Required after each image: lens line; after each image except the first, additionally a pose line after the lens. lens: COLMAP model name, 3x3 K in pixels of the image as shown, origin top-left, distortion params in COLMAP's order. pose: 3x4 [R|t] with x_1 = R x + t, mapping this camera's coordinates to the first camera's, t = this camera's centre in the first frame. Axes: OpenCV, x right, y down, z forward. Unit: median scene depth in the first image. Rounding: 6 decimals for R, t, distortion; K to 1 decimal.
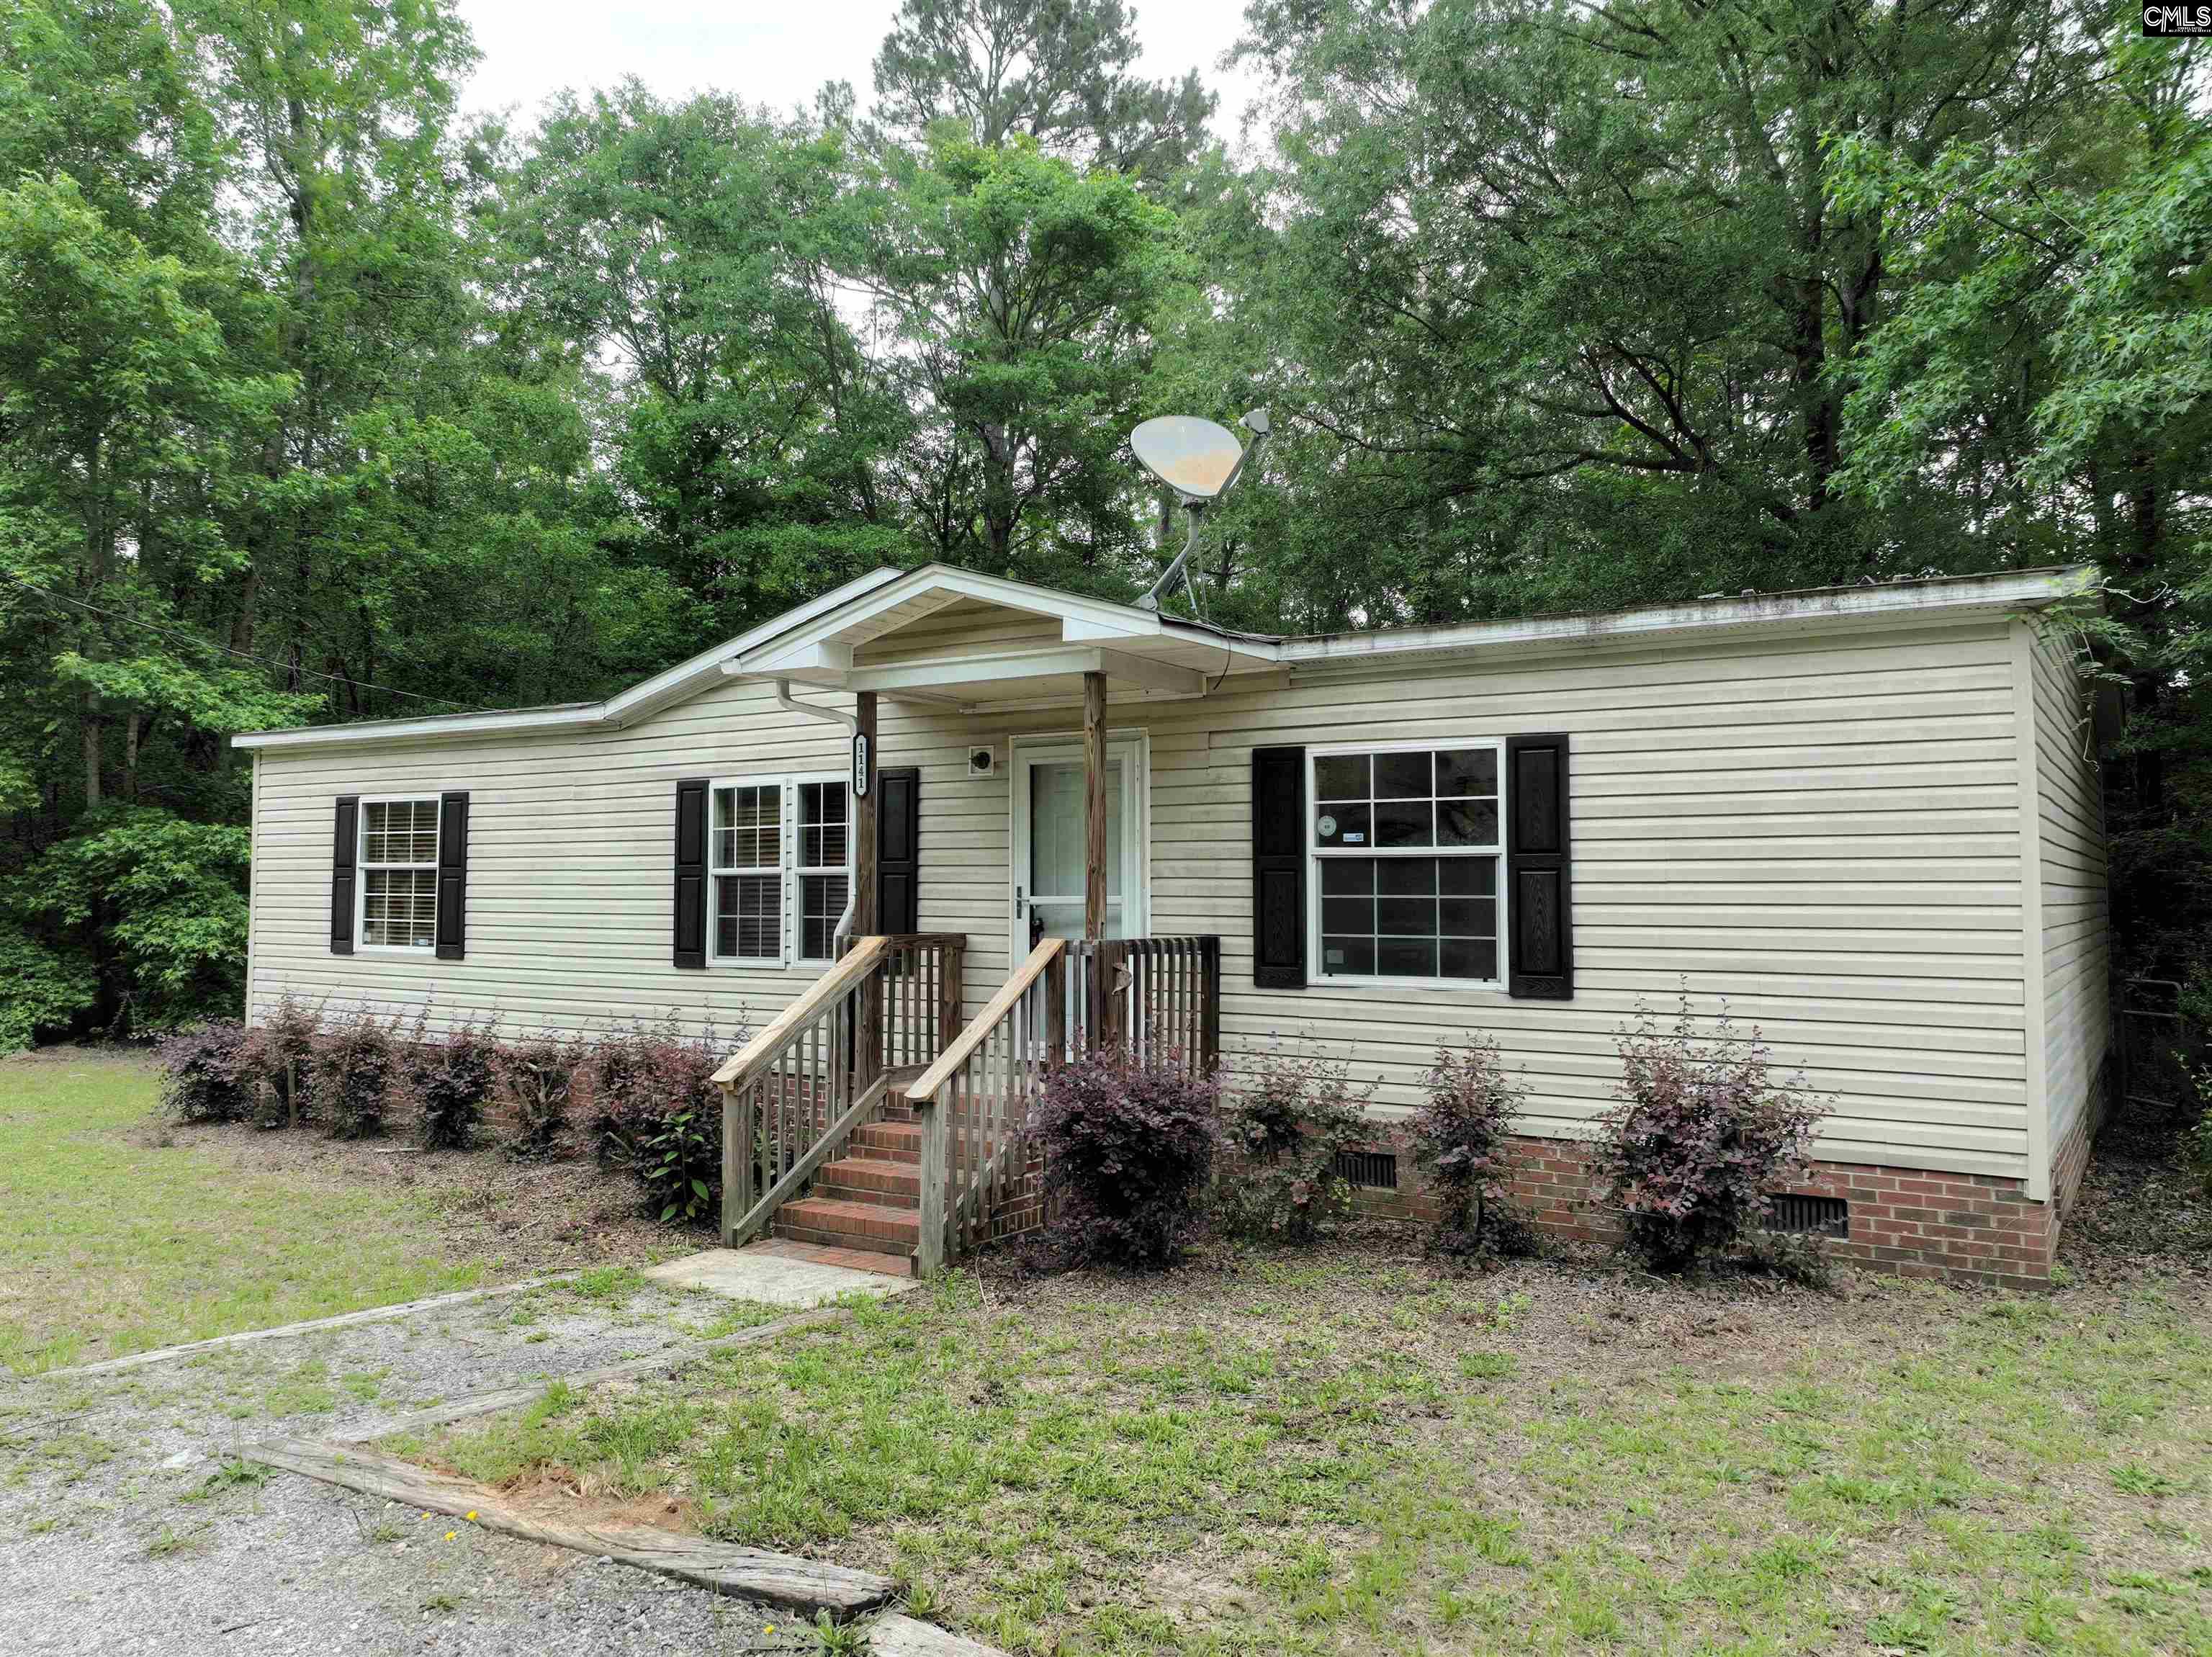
lens RADIAL K [[1578.3, 0, 1105.8], [0, 1578.3, 817.3], [0, 0, 1]] dist [0.003997, 0.014352]
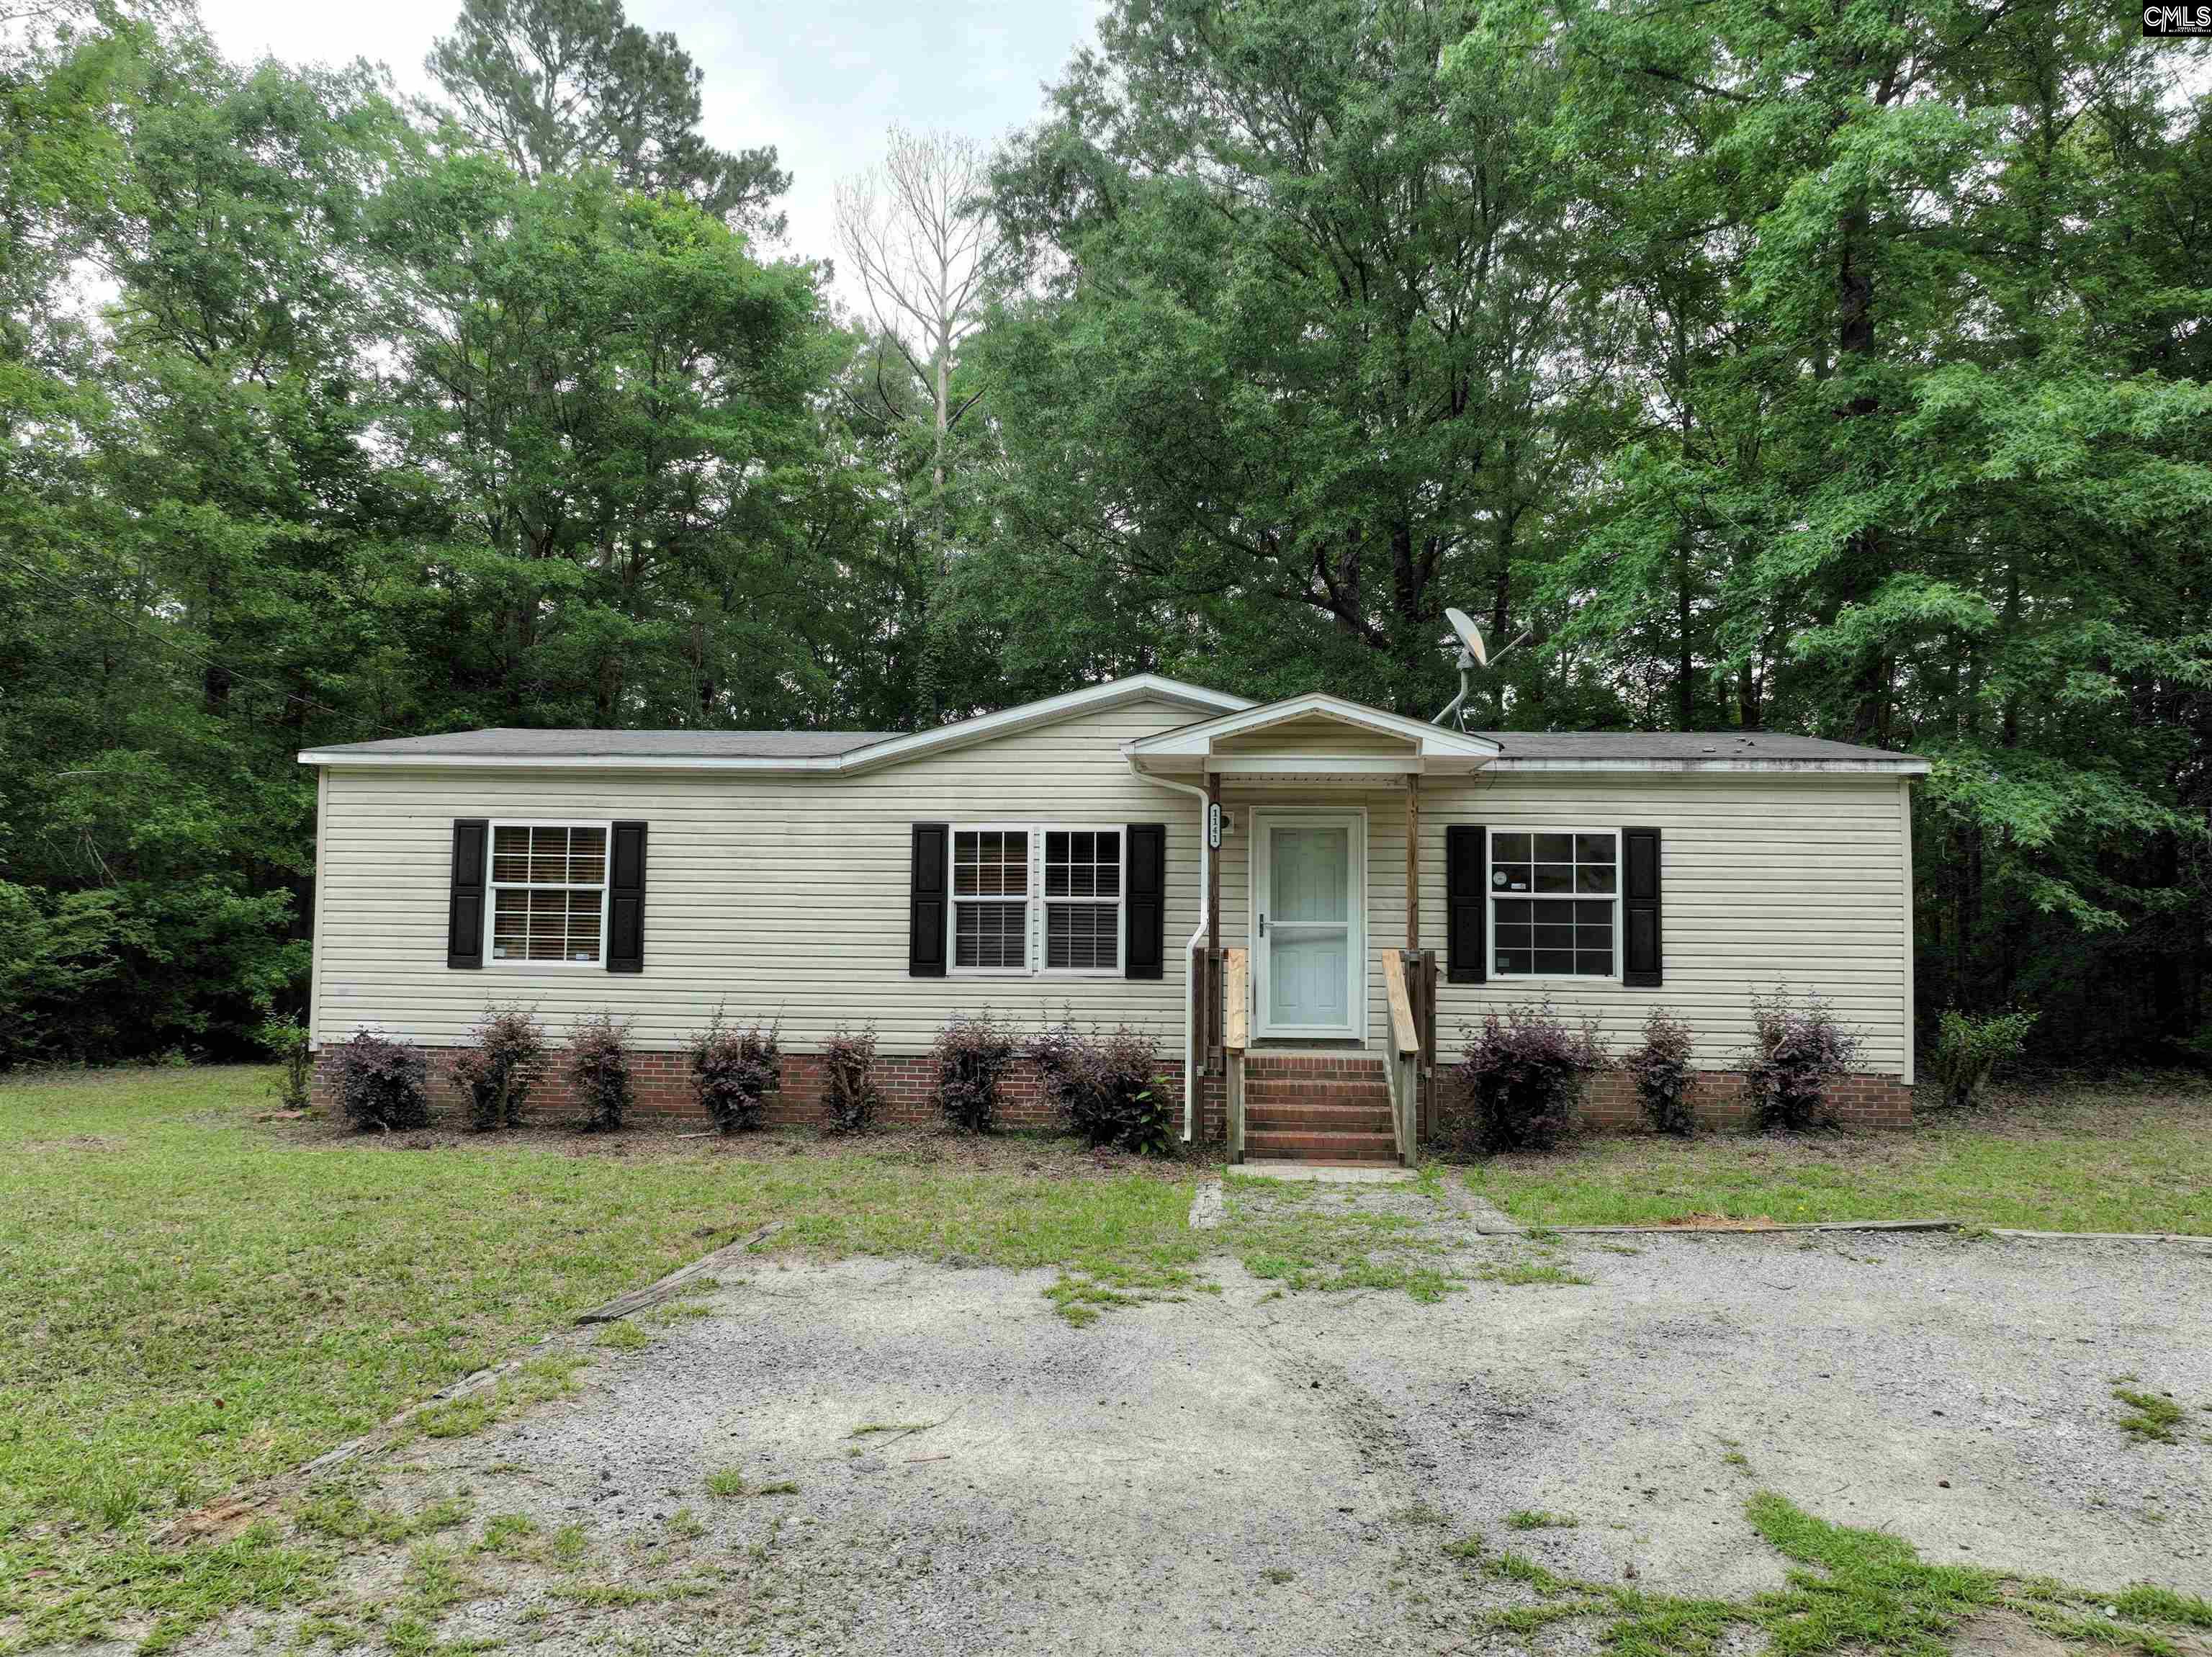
lens RADIAL K [[1578.3, 0, 1106.5], [0, 1578.3, 836.3], [0, 0, 1]] dist [0.003997, 0.014352]
pose [[0.888374, 0.037407, 0.457594, -0.817096], [-0.032986, 0.999300, -0.017651, 0.003988], [-0.457934, 0.000586, 0.888986, -0.183387]]
